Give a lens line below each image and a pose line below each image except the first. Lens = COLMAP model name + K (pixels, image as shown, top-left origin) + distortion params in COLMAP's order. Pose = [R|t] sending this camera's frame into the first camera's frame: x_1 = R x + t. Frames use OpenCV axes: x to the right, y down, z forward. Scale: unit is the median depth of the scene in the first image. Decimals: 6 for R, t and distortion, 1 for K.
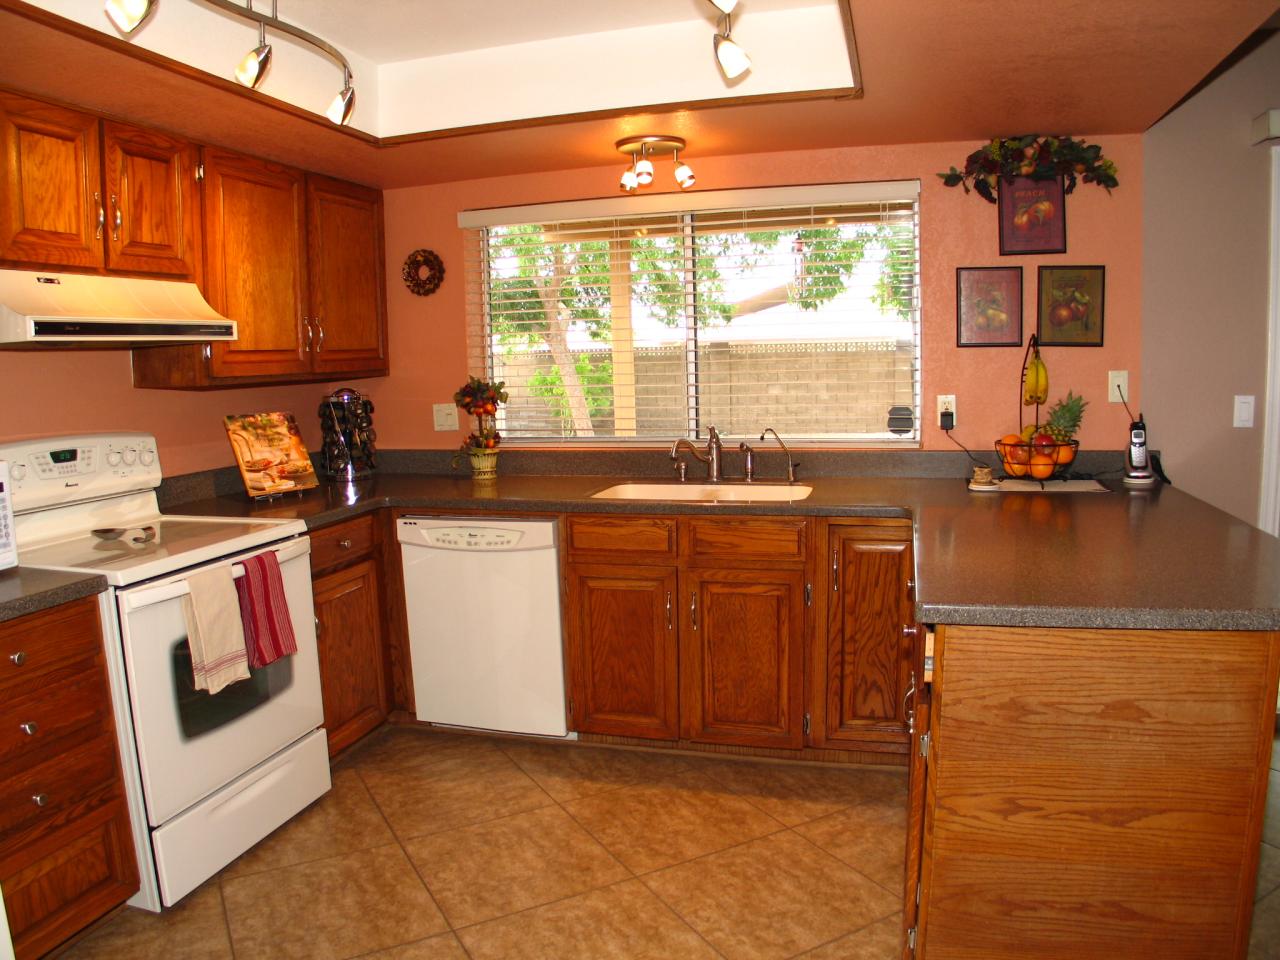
lens RADIAL K [[941.9, 0, 640.0], [0, 941.9, 480.0], [0, 0, 1]] dist [-0.216182, 0.104826]
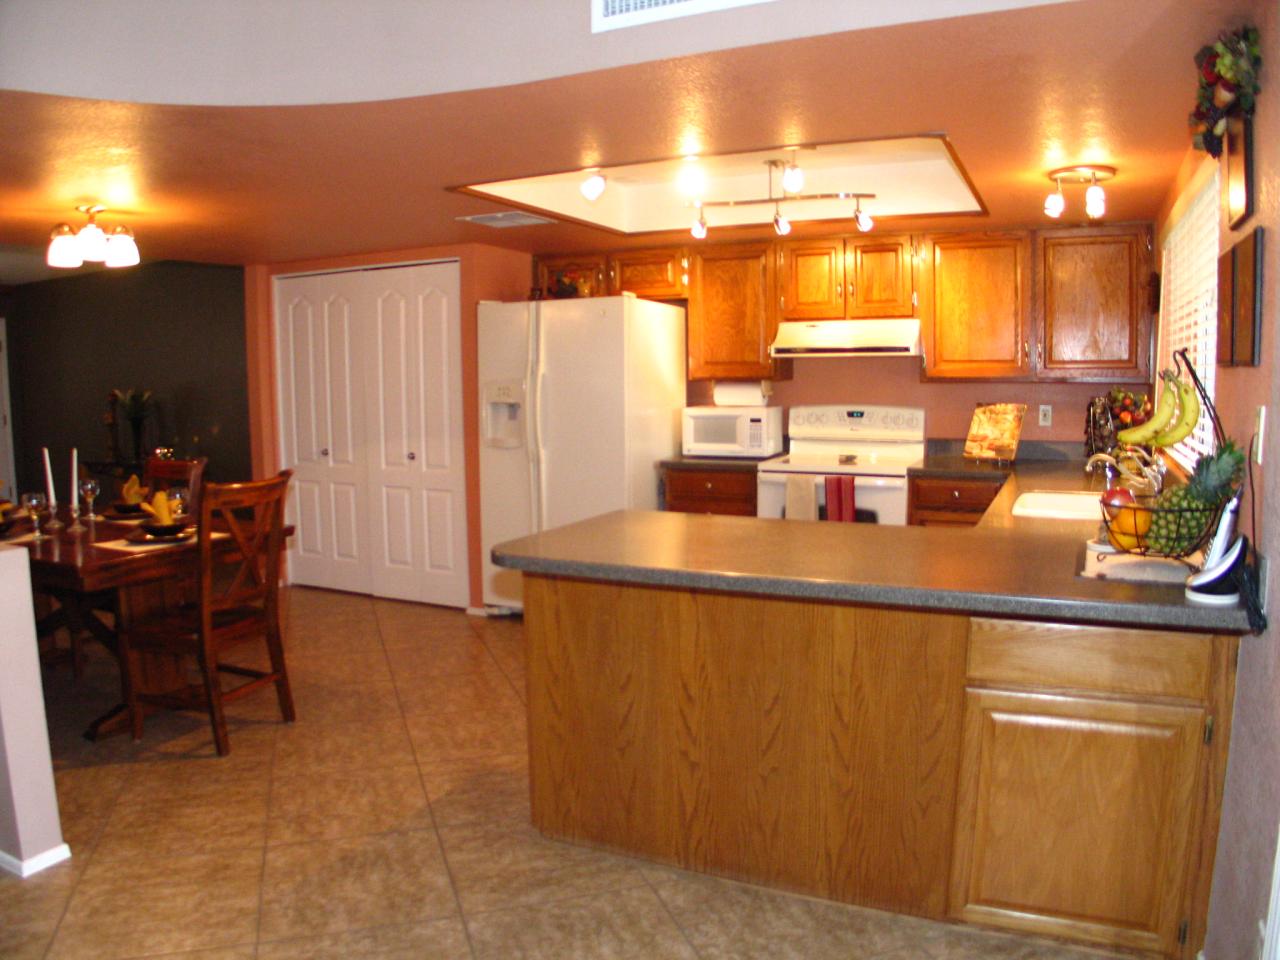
lens RADIAL K [[941.9, 0, 640.0], [0, 941.9, 480.0], [0, 0, 1]] dist [-0.216182, 0.104826]
pose [[-0.164080, 0.132189, -0.977550, 1.192319], [-0.109024, 0.982480, 0.151155, -0.119834], [0.980404, 0.131378, -0.146793, 0.723989]]
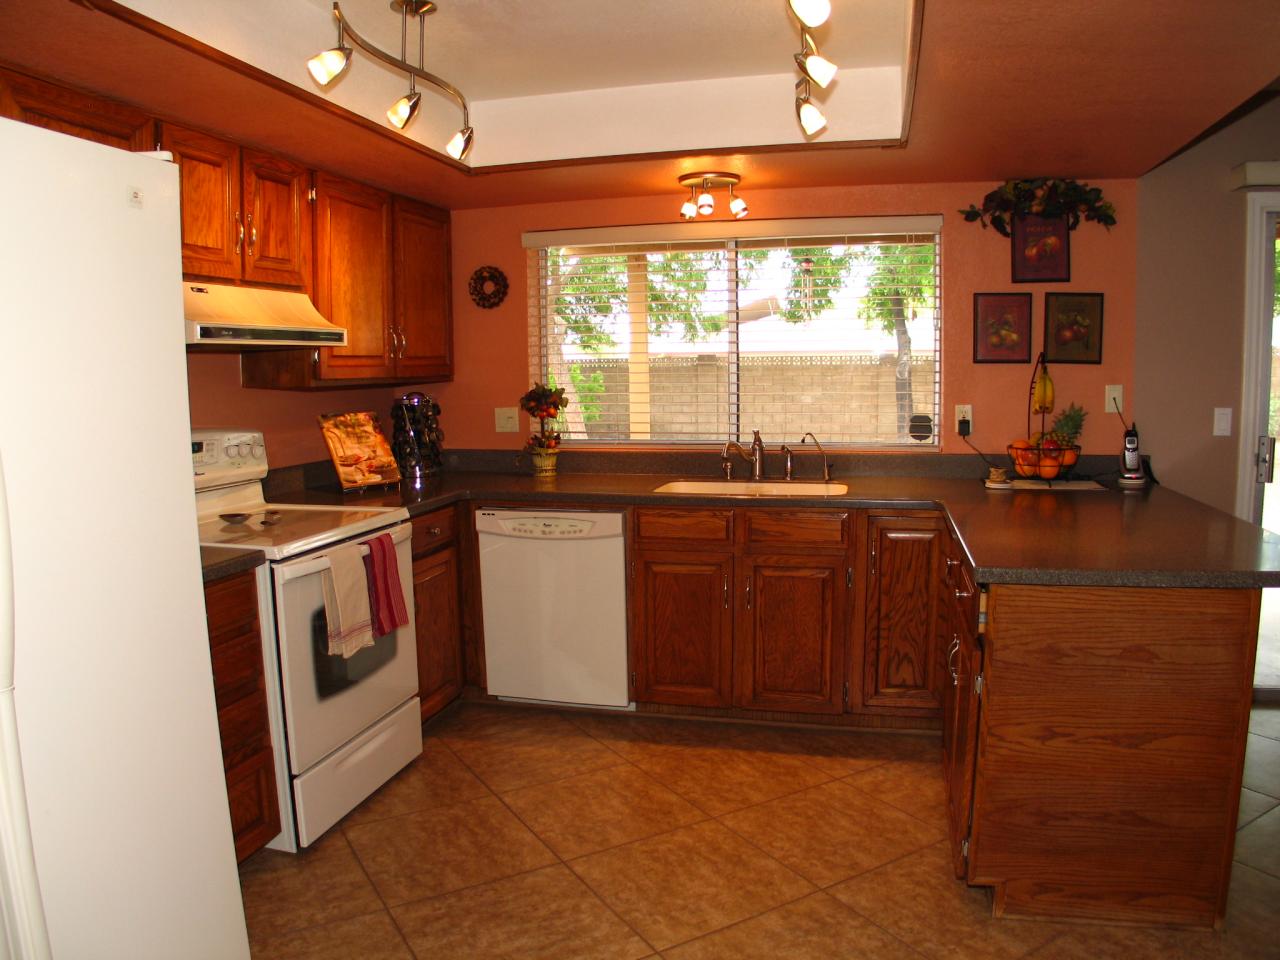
lens RADIAL K [[941.9, 0, 640.0], [0, 941.9, 480.0], [0, 0, 1]] dist [-0.216182, 0.104826]
pose [[0.999541, 0.009342, 0.028817, -0.107147], [-0.009009, 0.999892, -0.011652, 0.018485], [-0.028922, 0.011387, 0.999517, -0.130074]]
